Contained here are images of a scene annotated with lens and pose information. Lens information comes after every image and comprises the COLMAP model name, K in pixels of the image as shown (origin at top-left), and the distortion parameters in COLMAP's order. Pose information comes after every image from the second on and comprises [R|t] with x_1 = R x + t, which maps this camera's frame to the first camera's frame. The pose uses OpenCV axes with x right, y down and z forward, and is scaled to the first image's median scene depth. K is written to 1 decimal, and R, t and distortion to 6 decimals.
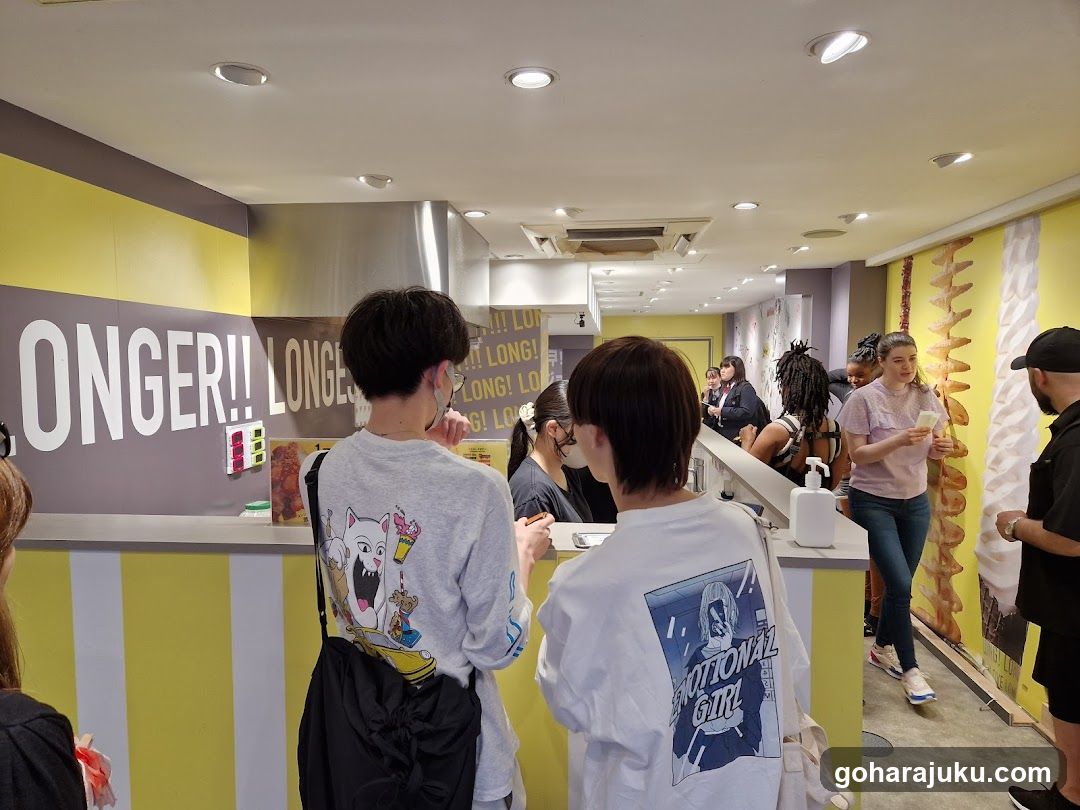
lens RADIAL K [[737.6, 0, 540.0], [0, 737.6, 405.0], [0, 0, 1]] dist [0.074880, -0.069163]
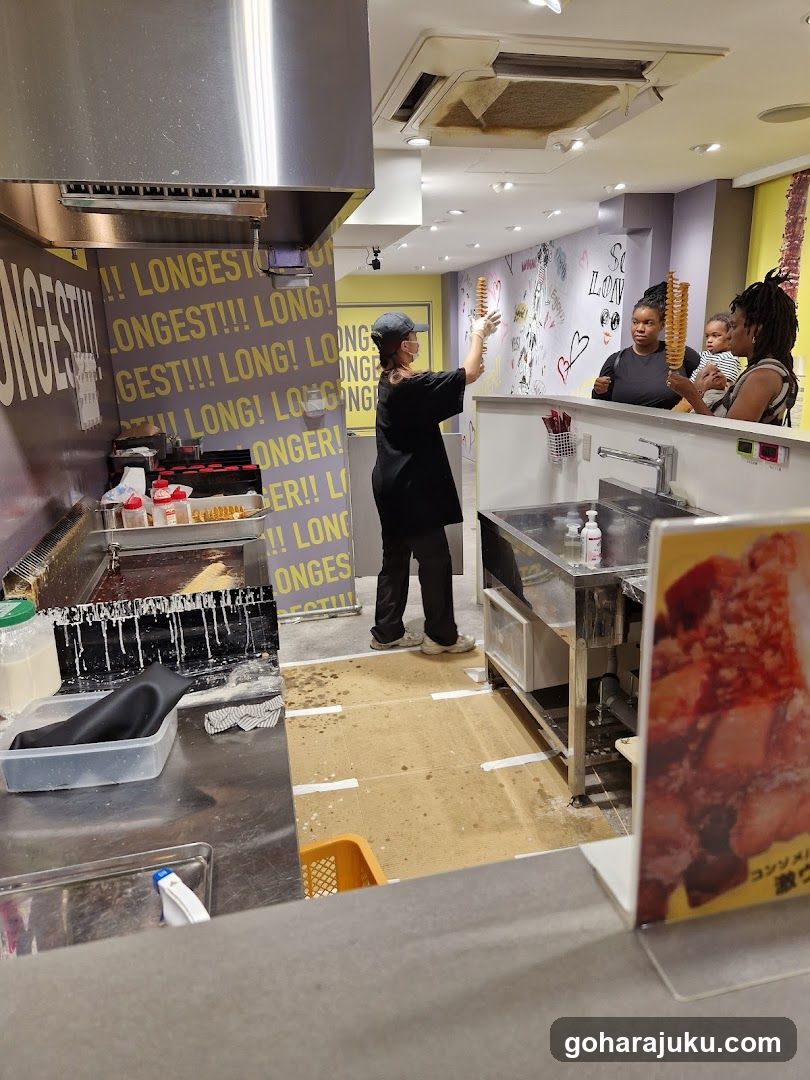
lens RADIAL K [[735.4, 0, 428.9], [0, 735.4, 530.5], [0, 0, 1]] dist [0.083821, -0.071681]
pose [[0.940764, -0.104152, 0.322669, -0.255266], [0.041169, 0.979699, 0.196201, 0.004487], [-0.336553, -0.171295, 0.925954, 0.462440]]
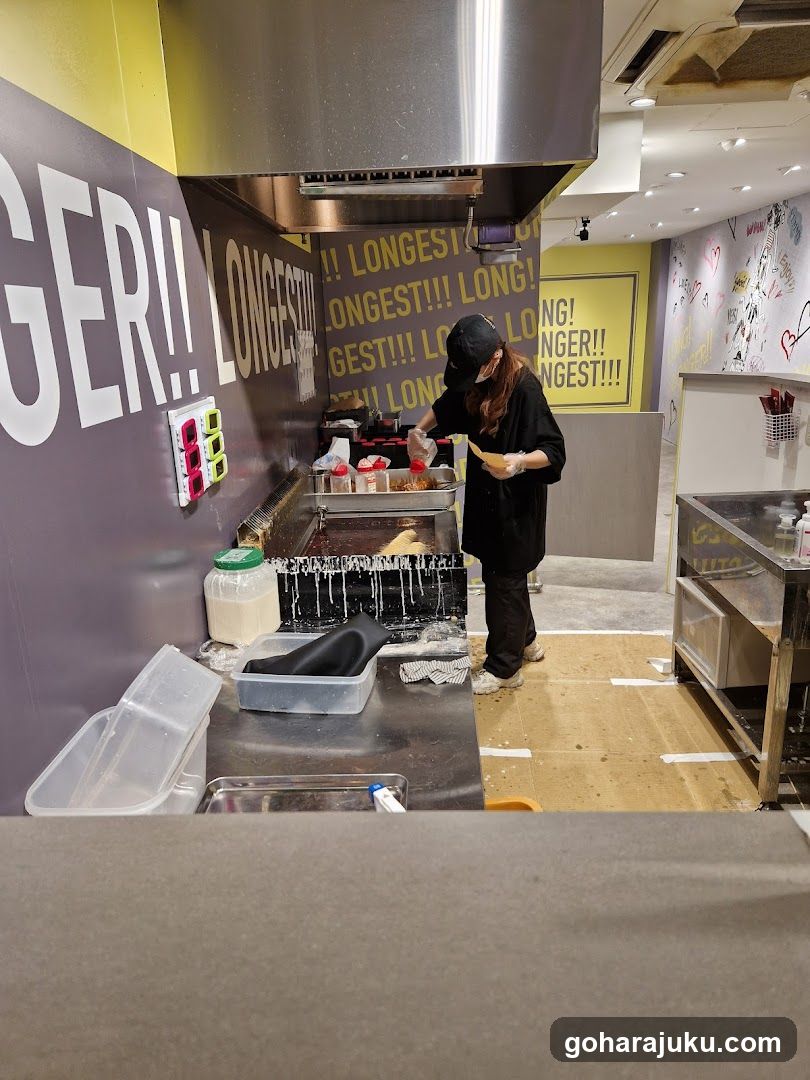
lens RADIAL K [[737.6, 0, 405.0], [0, 737.6, 540.0], [0, 0, 1]] dist [0.074880, -0.069163]
pose [[0.997527, -0.045199, 0.053824, -0.267076], [0.031858, 0.973380, 0.226972, 0.004895], [-0.062650, -0.224696, 0.972413, 0.450008]]
